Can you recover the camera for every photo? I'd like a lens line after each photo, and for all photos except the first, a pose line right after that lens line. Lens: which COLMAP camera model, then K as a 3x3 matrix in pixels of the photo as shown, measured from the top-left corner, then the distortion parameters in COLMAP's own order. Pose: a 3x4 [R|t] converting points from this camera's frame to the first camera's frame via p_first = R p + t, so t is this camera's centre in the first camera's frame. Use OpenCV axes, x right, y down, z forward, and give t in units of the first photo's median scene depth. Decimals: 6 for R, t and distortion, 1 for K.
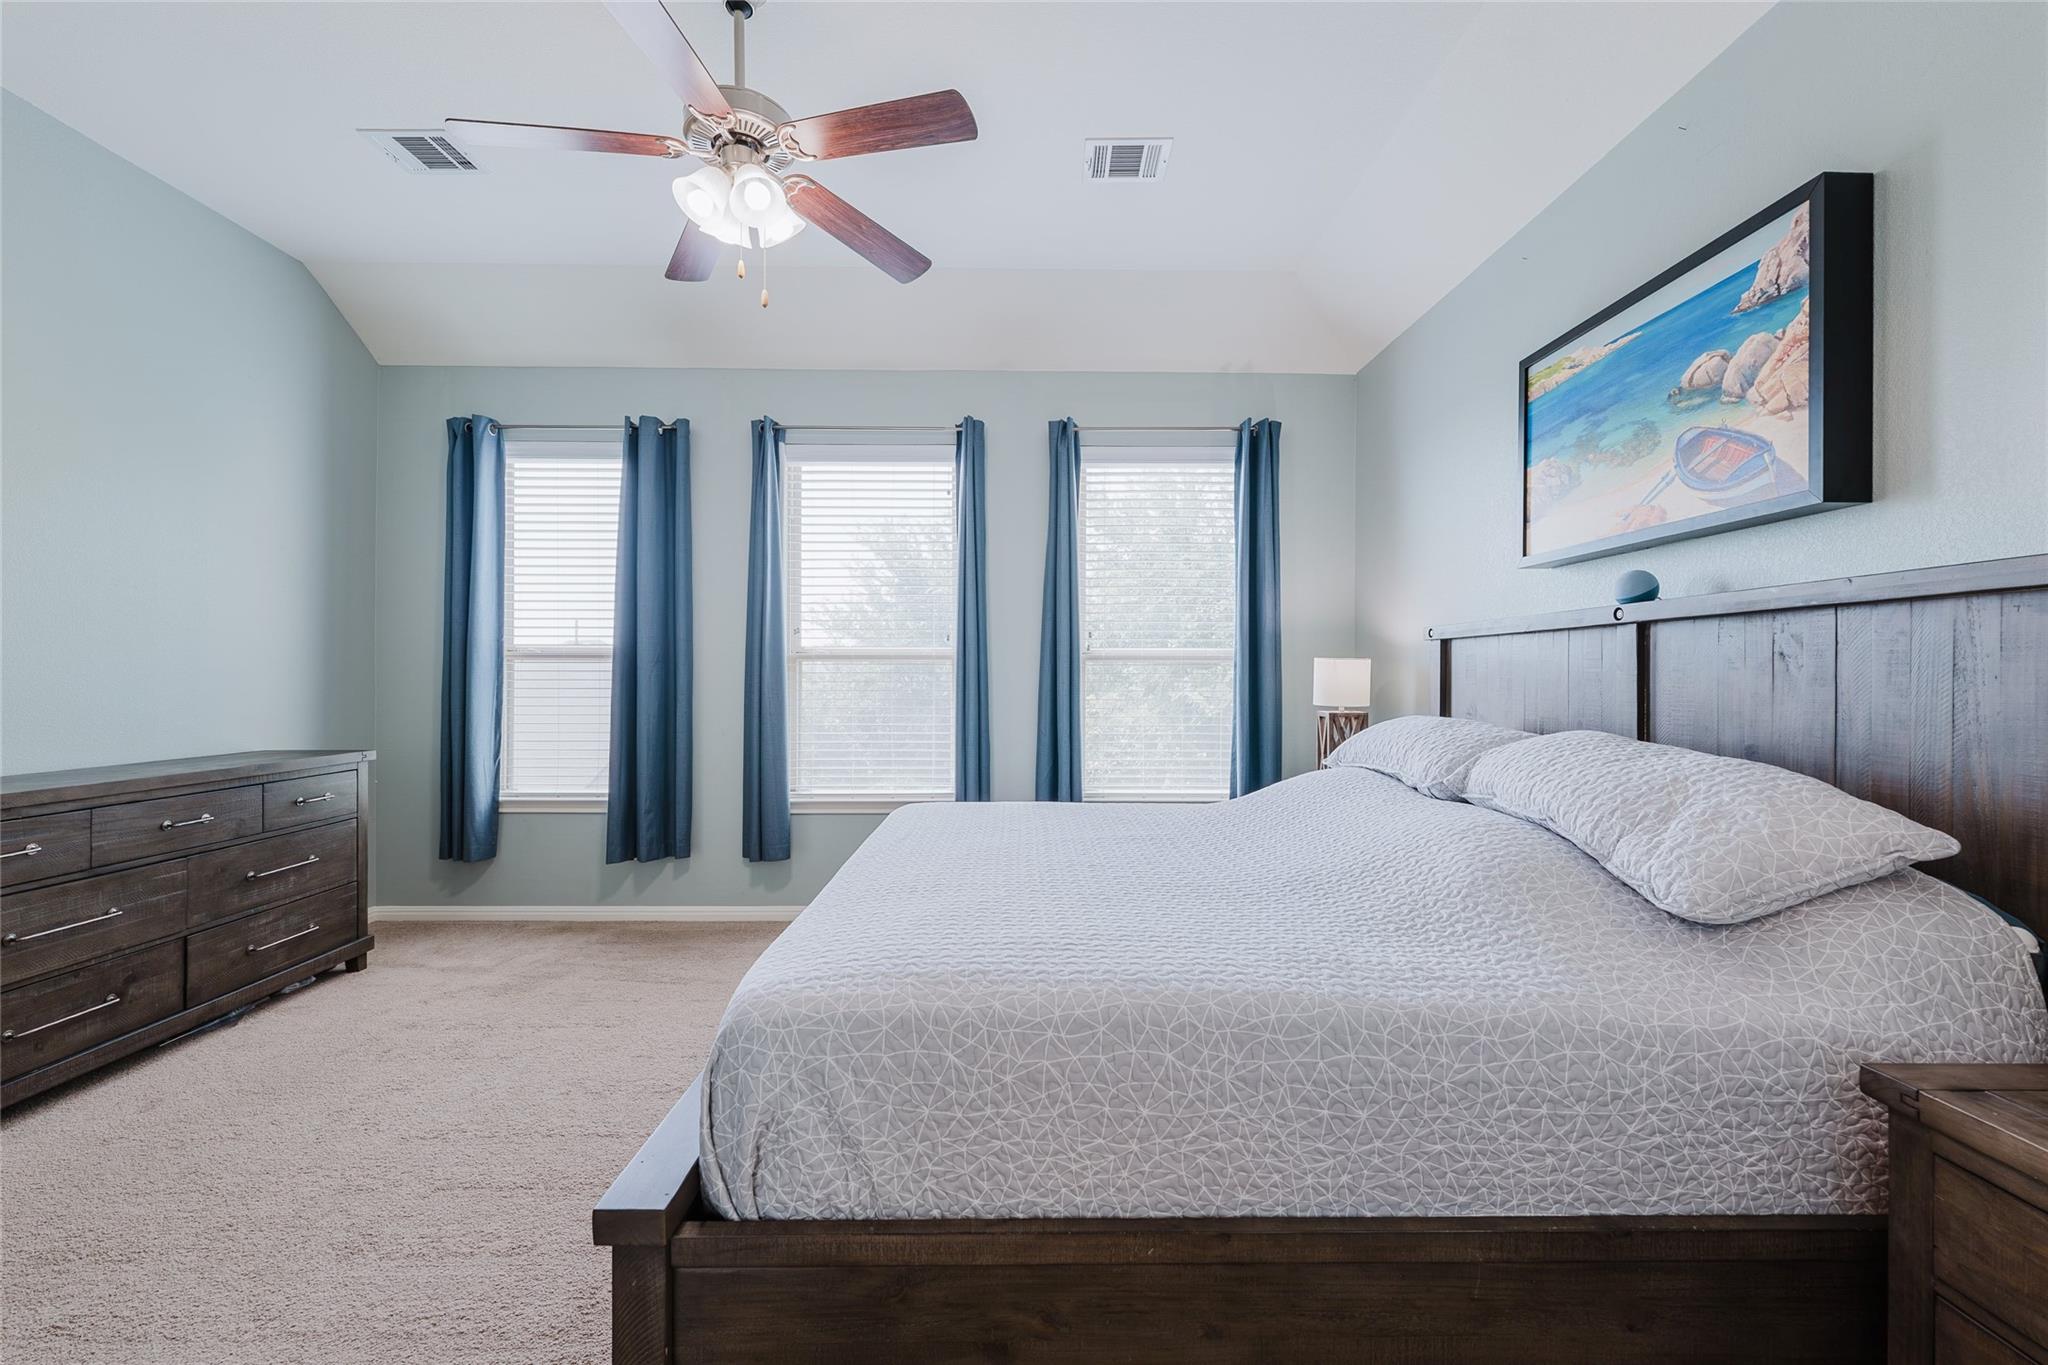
lens RADIAL K [[835.0, 0, 1024.7], [0, 835.0, 681.2], [0, 0, 1]] dist [0.003028, 0.000276]
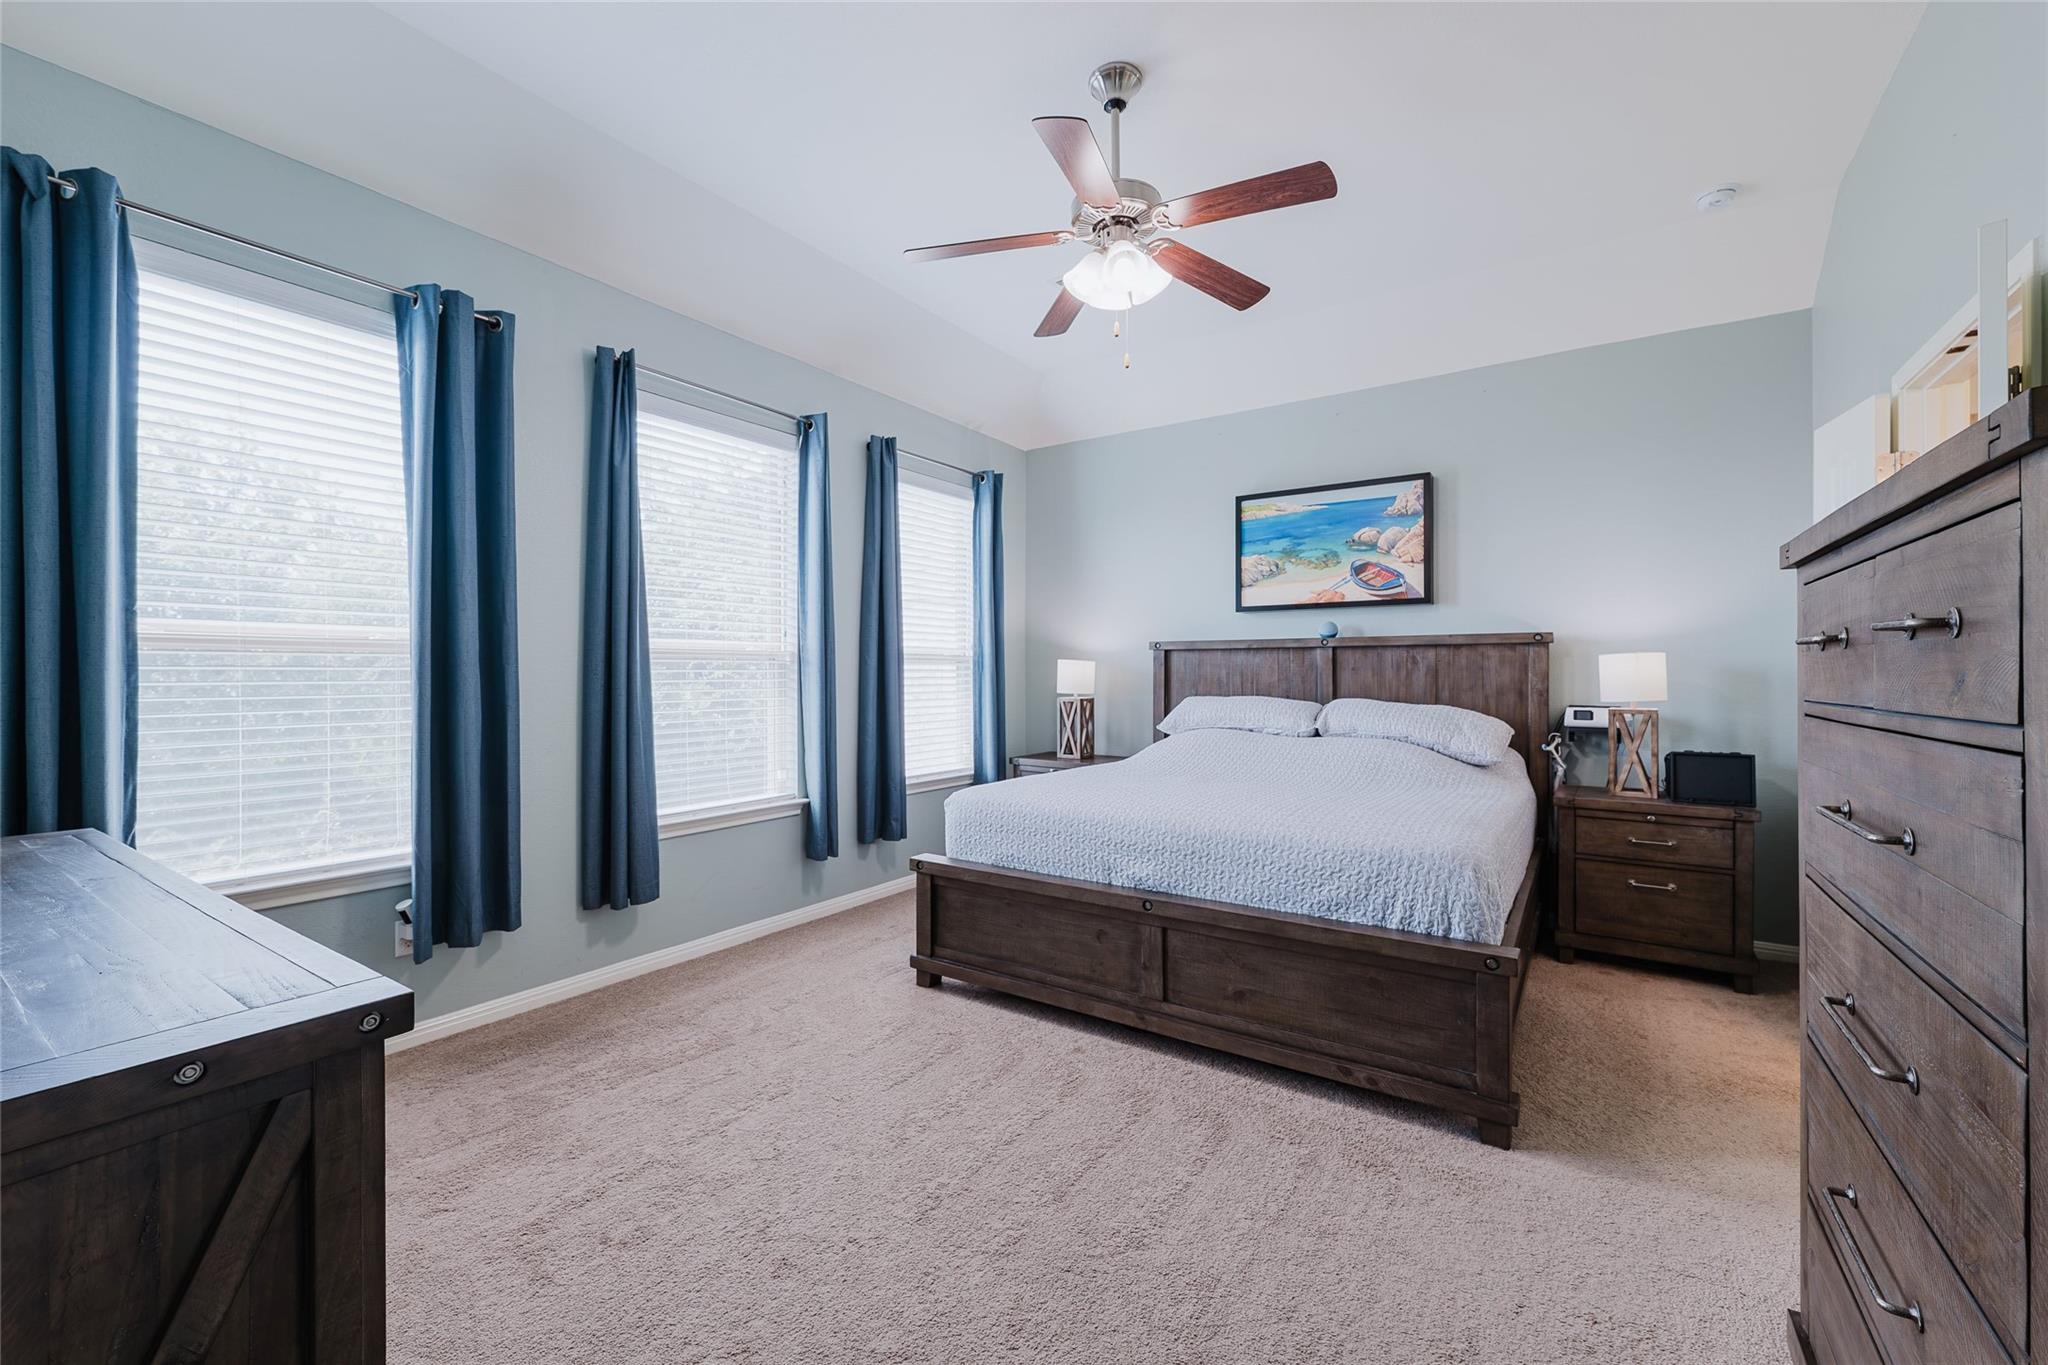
lens RADIAL K [[835.0, 0, 1016.8], [0, 835.0, 675.0], [0, 0, 1]] dist [0.003028, 0.000276]
pose [[0.579277, -0.001625, 0.815129, -1.268557], [0.006192, 0.999978, -0.002407, -0.001184], [-0.815107, 0.006442, 0.579274, 0.396723]]
